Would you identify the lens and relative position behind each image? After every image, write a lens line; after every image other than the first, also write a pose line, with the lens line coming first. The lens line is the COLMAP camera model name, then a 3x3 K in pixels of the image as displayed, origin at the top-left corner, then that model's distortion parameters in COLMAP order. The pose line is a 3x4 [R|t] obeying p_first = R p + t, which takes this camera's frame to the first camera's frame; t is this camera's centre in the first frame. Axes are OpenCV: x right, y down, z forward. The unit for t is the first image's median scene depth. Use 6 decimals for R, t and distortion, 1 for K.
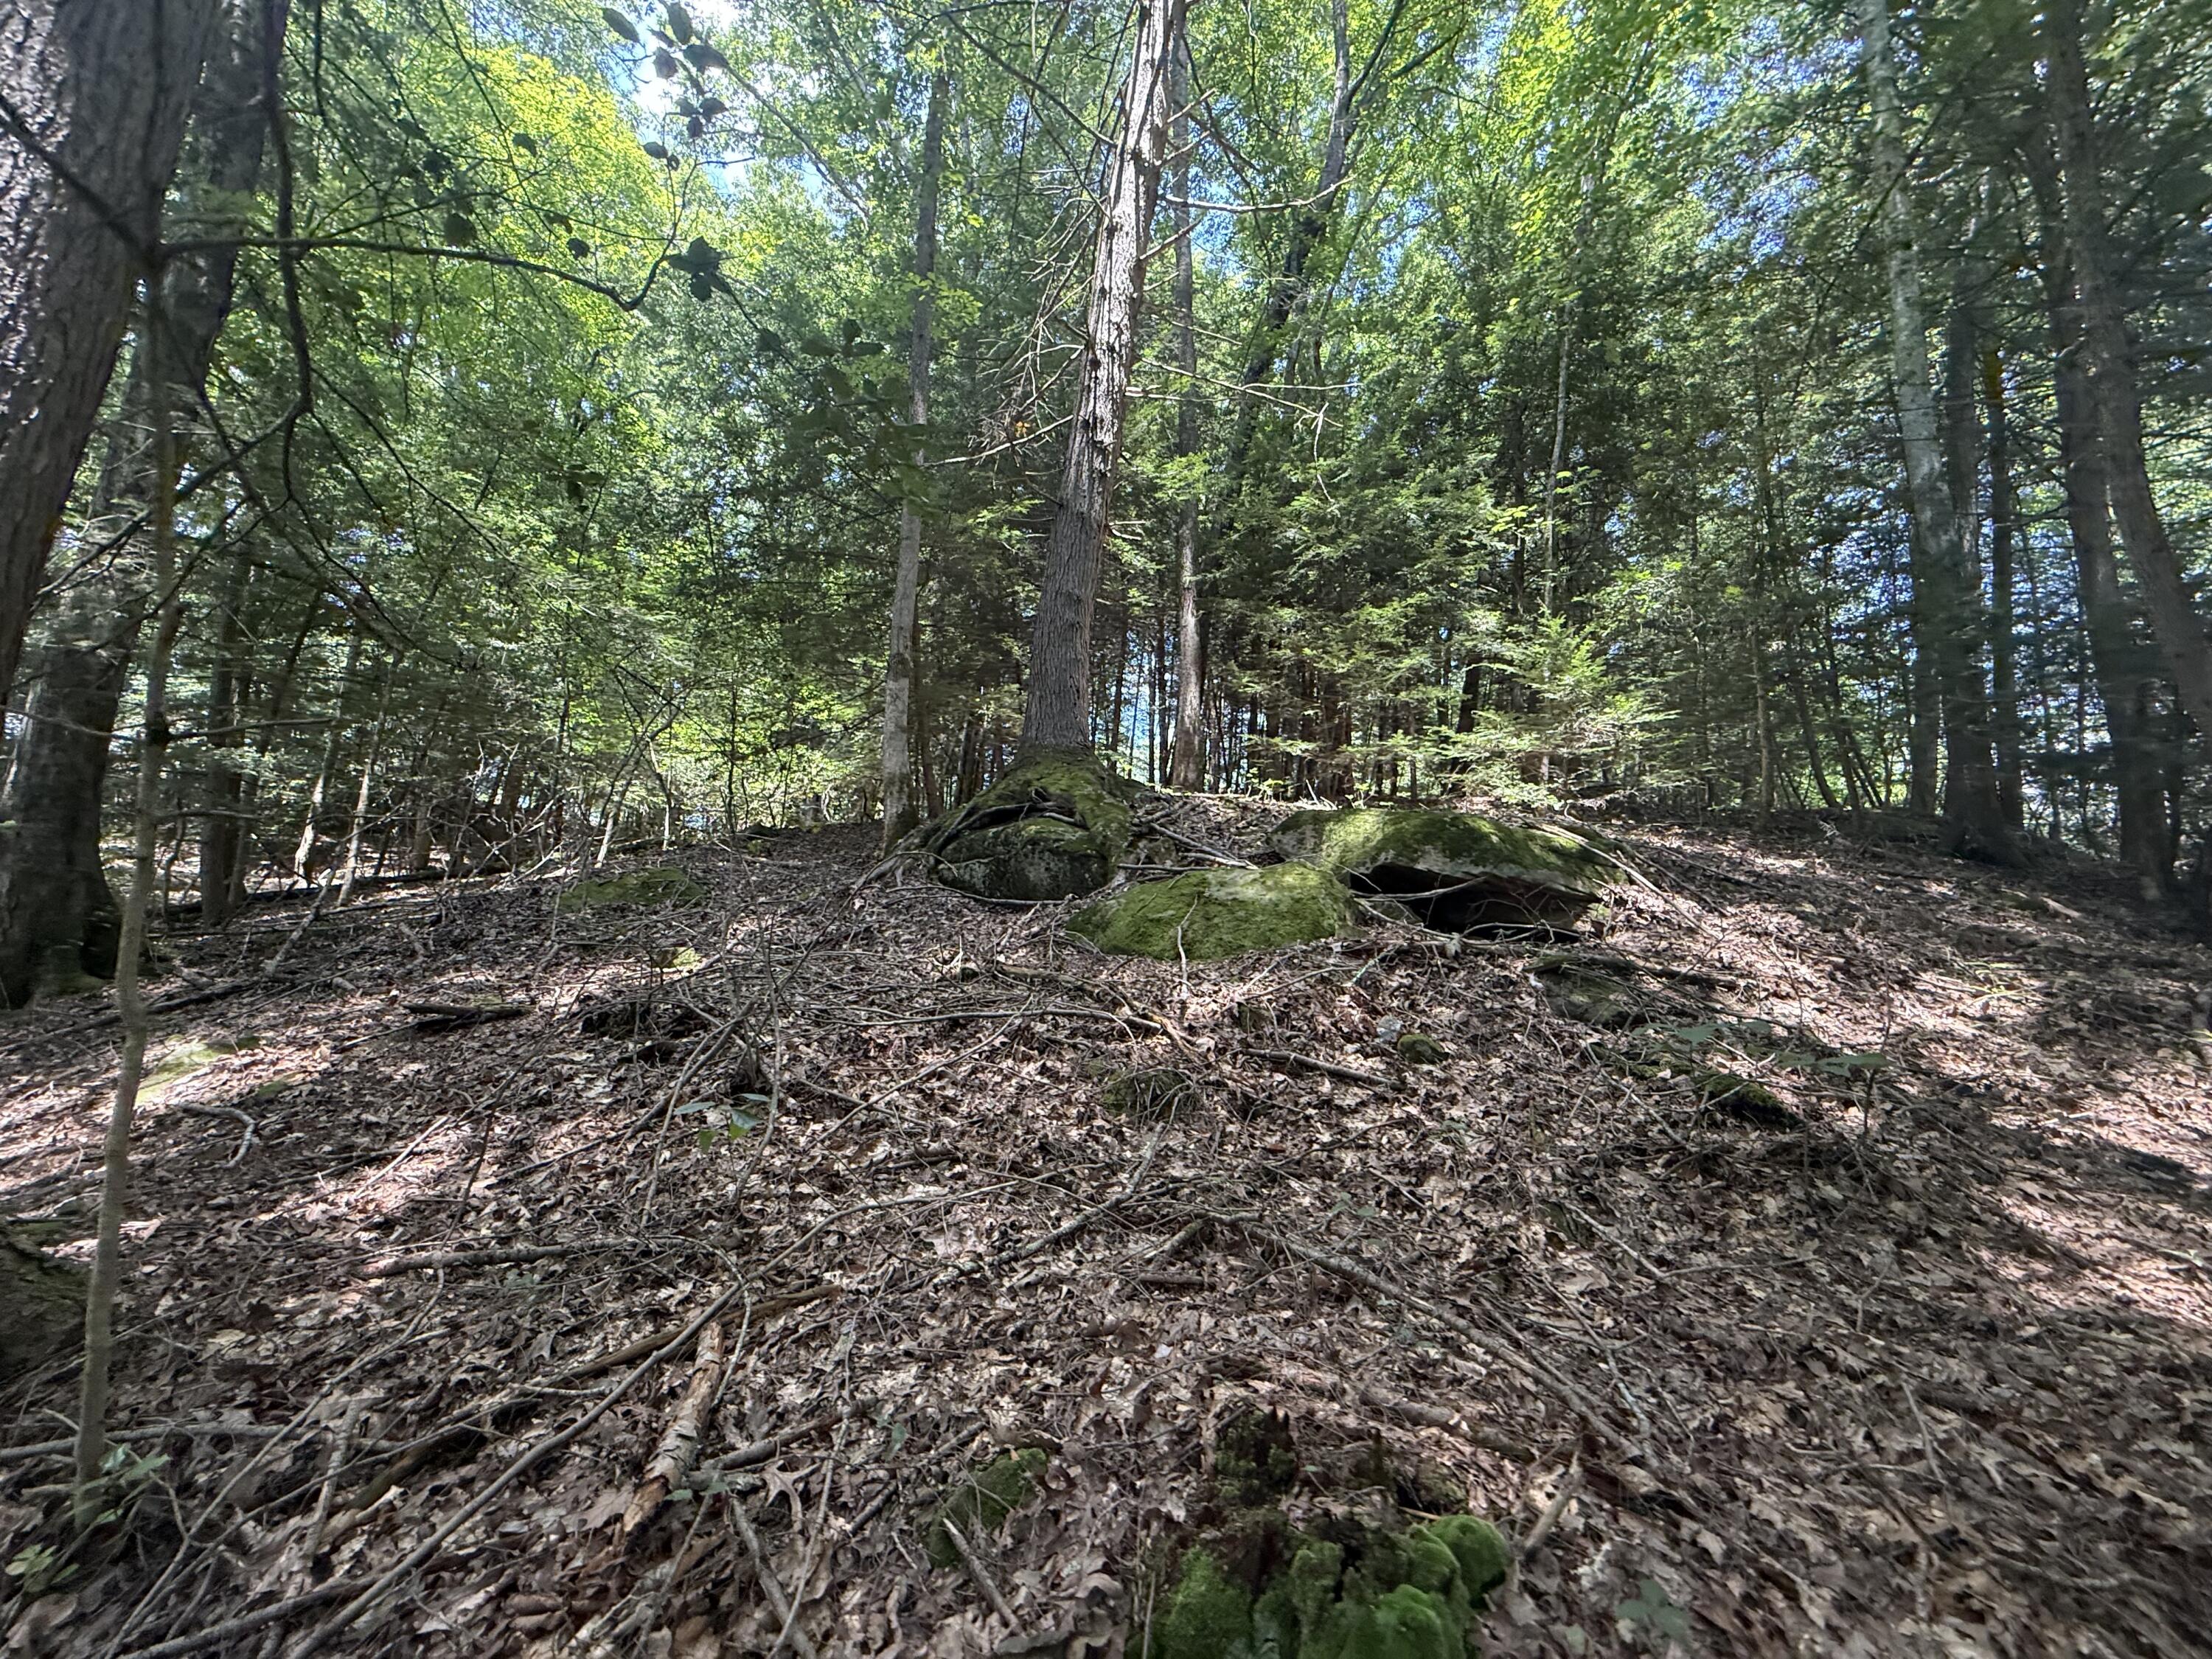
lens RADIAL K [[885.9, 0, 1110.2], [0, 885.9, 829.2], [0, 0, 1]] dist [0.000734, 0.000219]
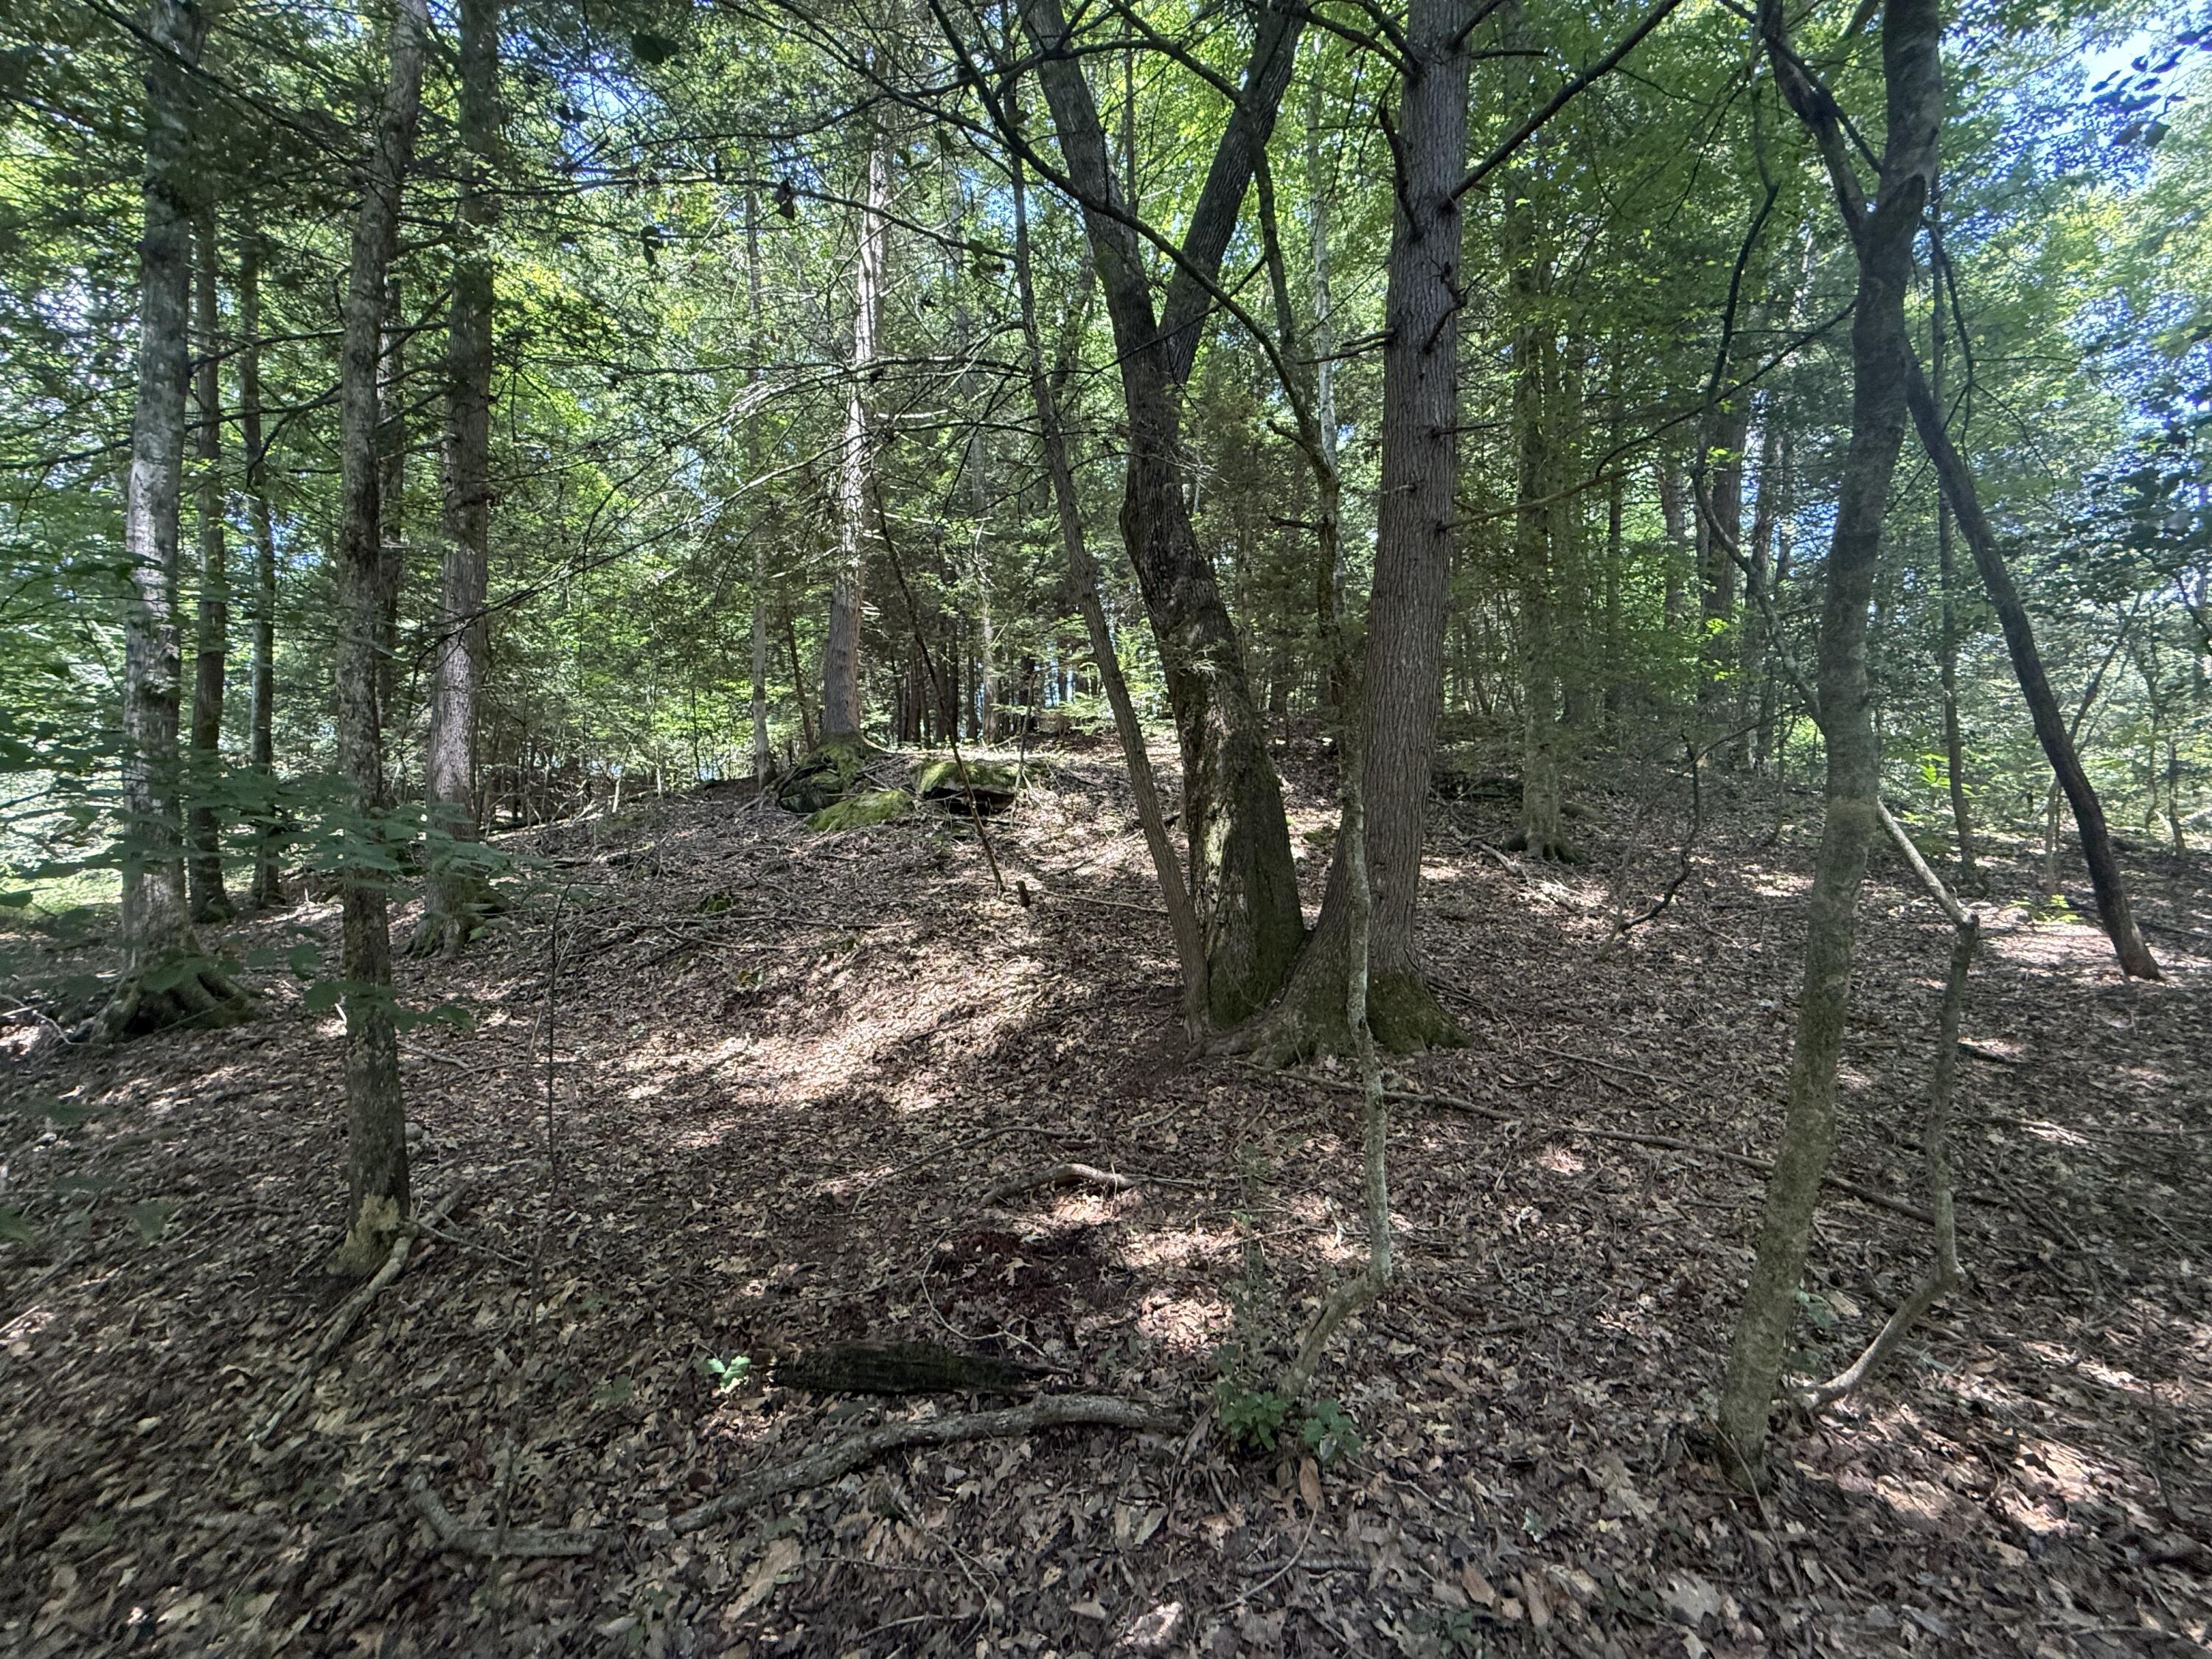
lens RADIAL K [[885.9, 0, 1103.3], [0, 885.9, 835.2], [0, 0, 1]] dist [0.000734, 0.000219]
pose [[0.997177, -0.065268, -0.037119, 0.618256], [0.068762, 0.992373, 0.102308, -0.032924], [0.030159, -0.104571, 0.994060, -0.996519]]
